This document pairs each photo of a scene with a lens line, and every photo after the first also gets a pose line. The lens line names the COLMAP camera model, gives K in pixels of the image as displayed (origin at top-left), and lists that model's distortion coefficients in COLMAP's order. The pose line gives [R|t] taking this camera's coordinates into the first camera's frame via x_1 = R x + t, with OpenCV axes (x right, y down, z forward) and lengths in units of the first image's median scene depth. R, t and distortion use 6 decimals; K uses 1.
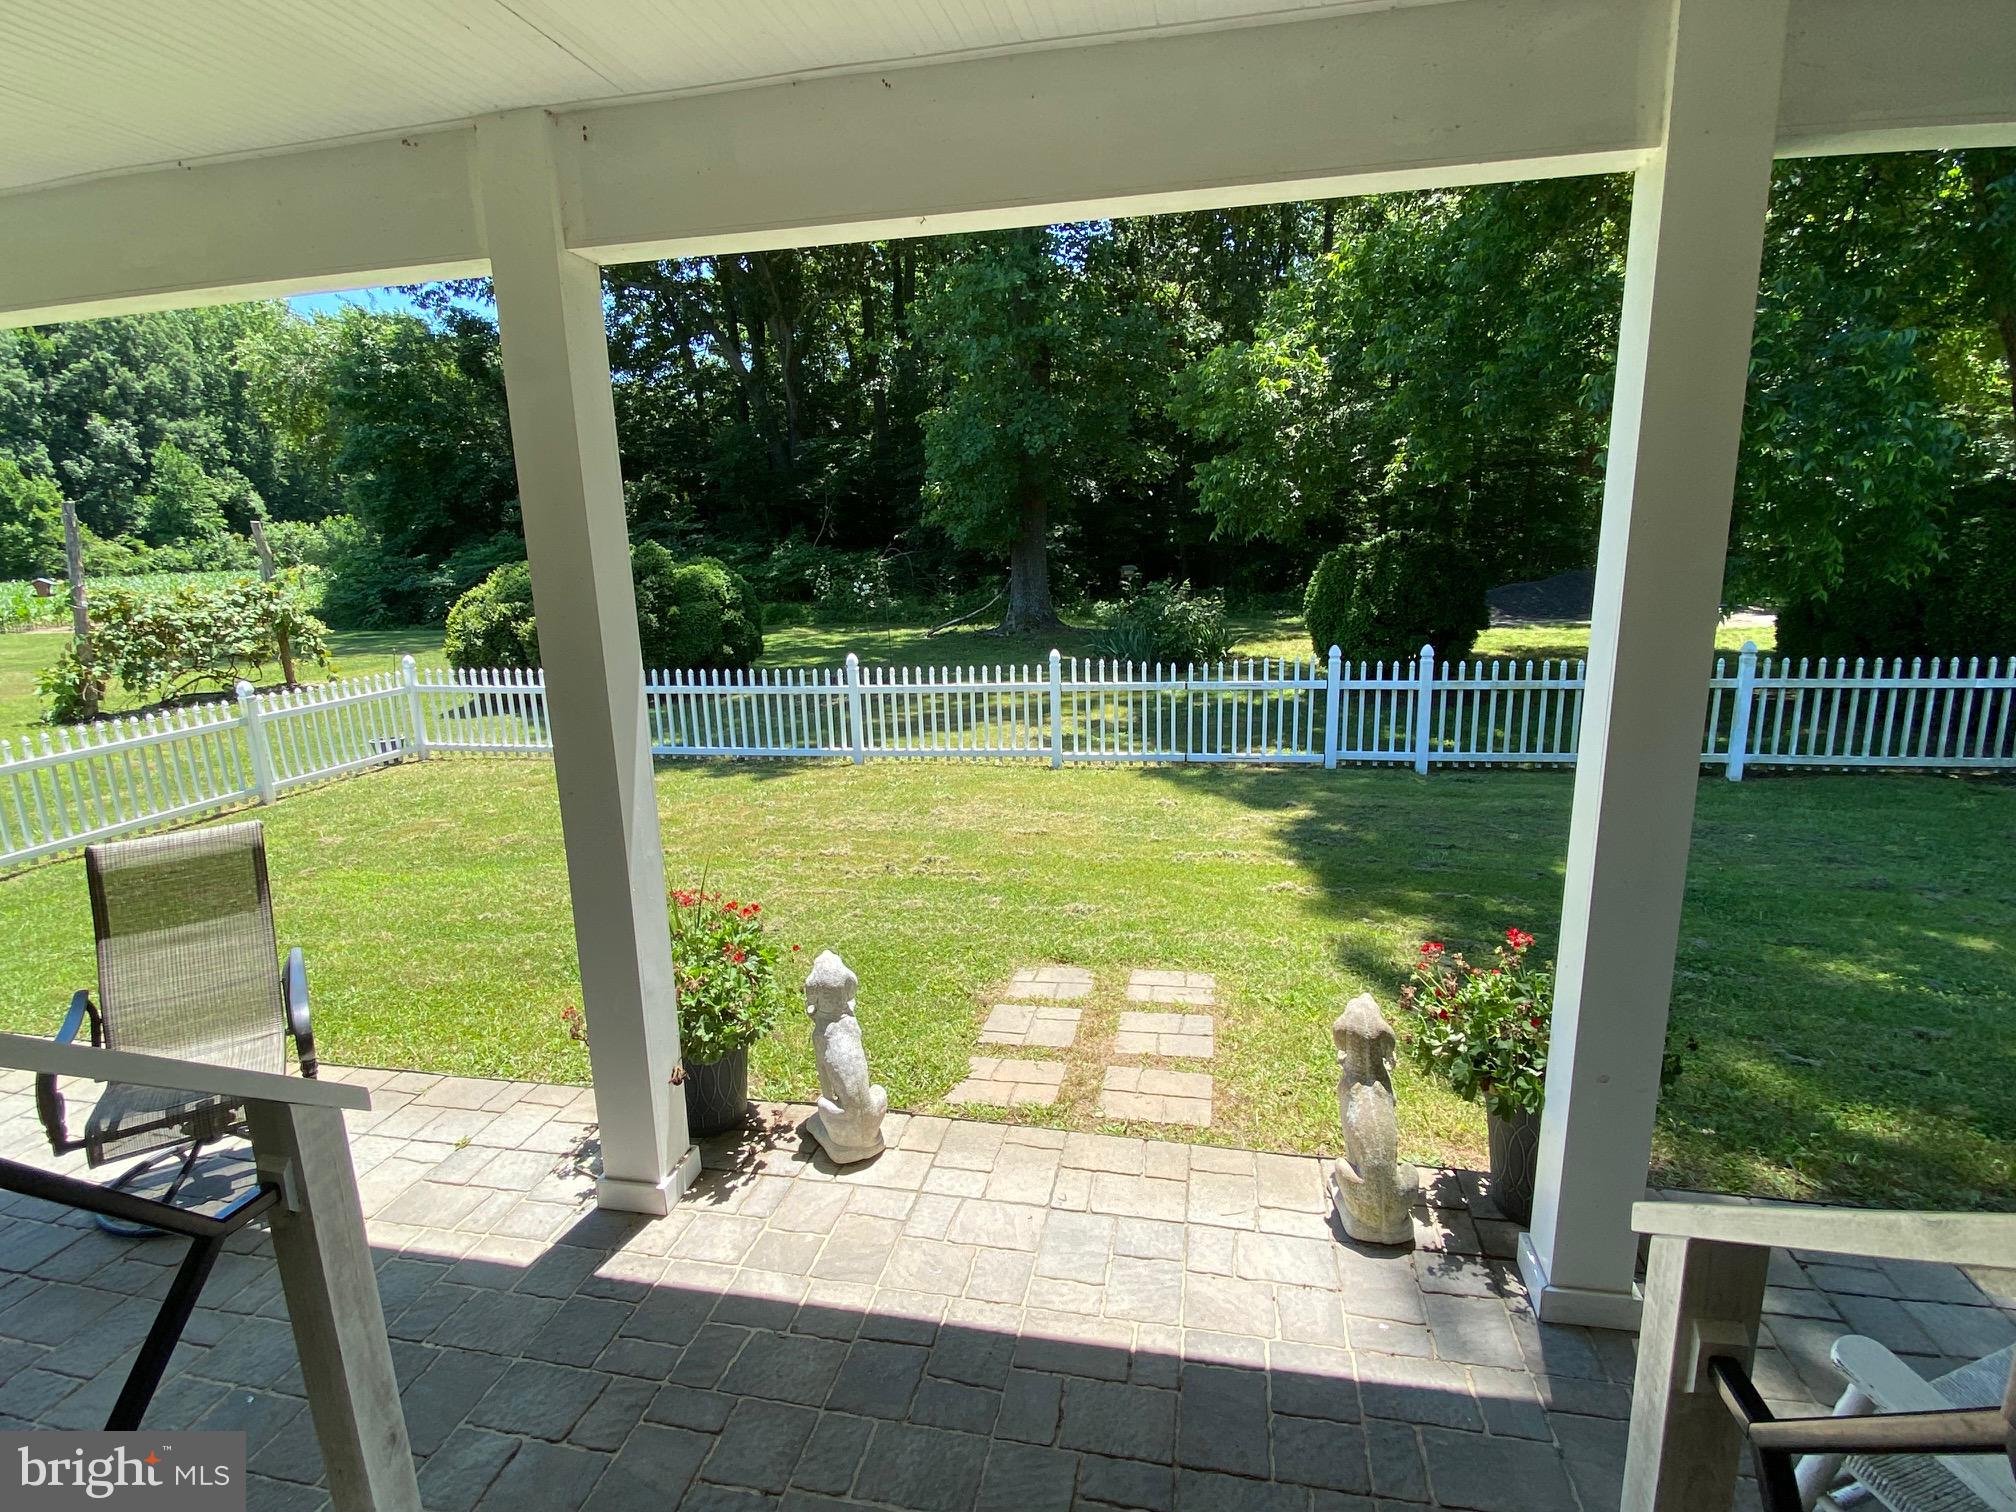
lens RADIAL K [[1017.9, 0, 1013.5], [0, 1017.9, 763.3], [0, 0, 1]] dist [0.013783, -0.005715]
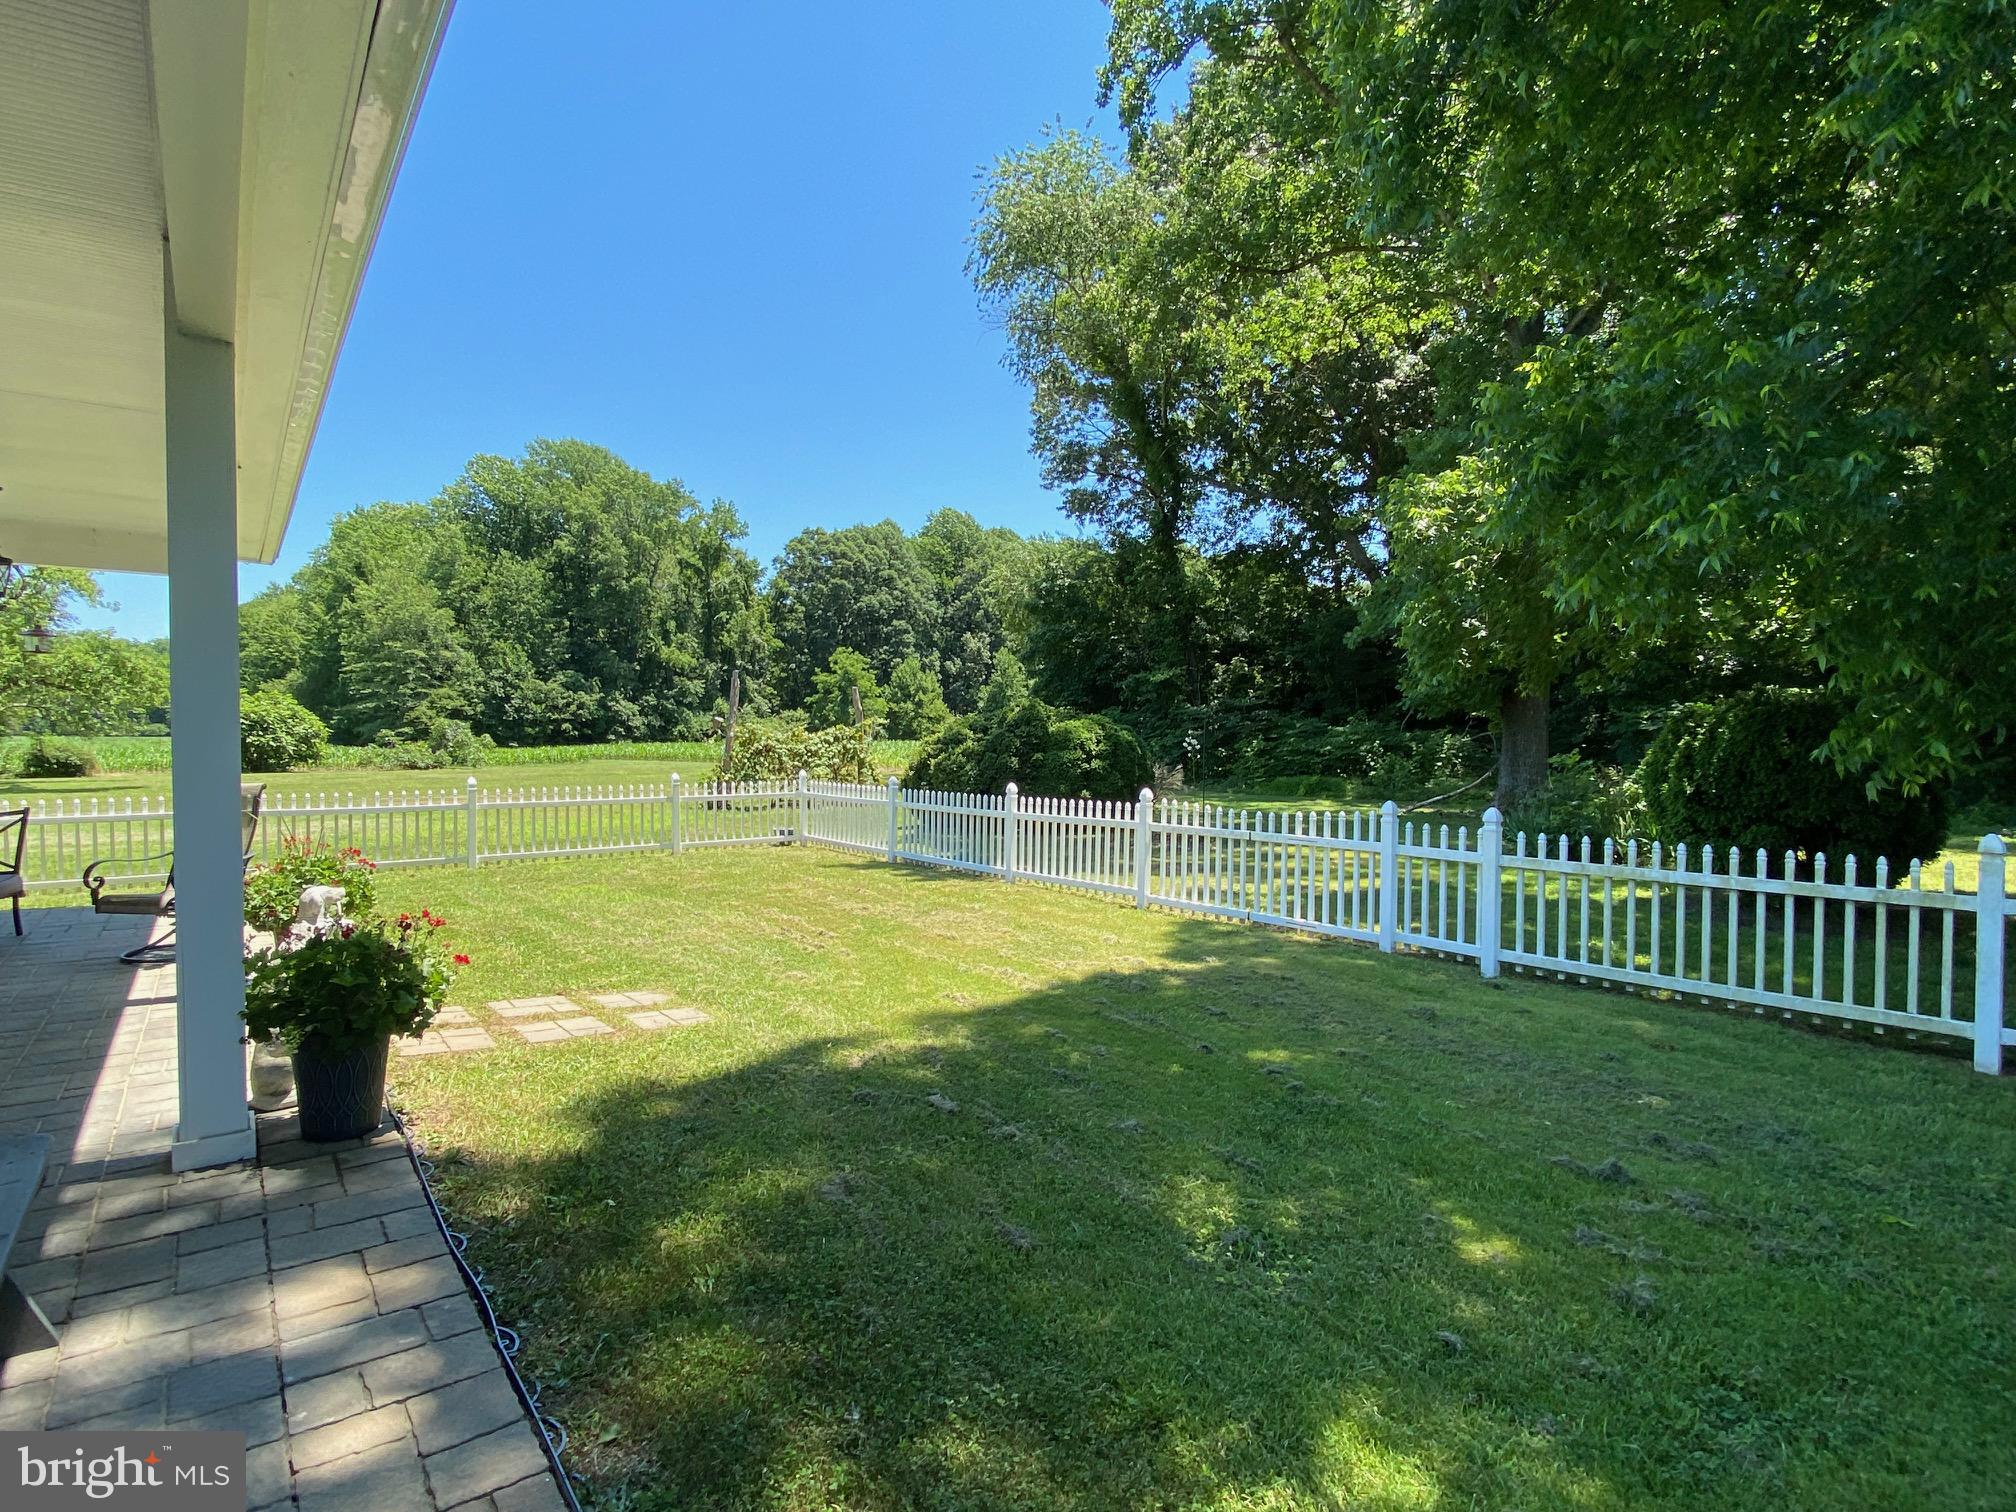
lens RADIAL K [[1017.9, 0, 1012.7], [0, 1017.9, 759.6], [0, 0, 1]] dist [0.013783, -0.005715]
pose [[0.755371, 0.045129, -0.653742, 0.411628], [-0.165766, 0.978338, -0.124000, 0.003927], [0.633984, 0.202034, 0.746489, 0.109544]]
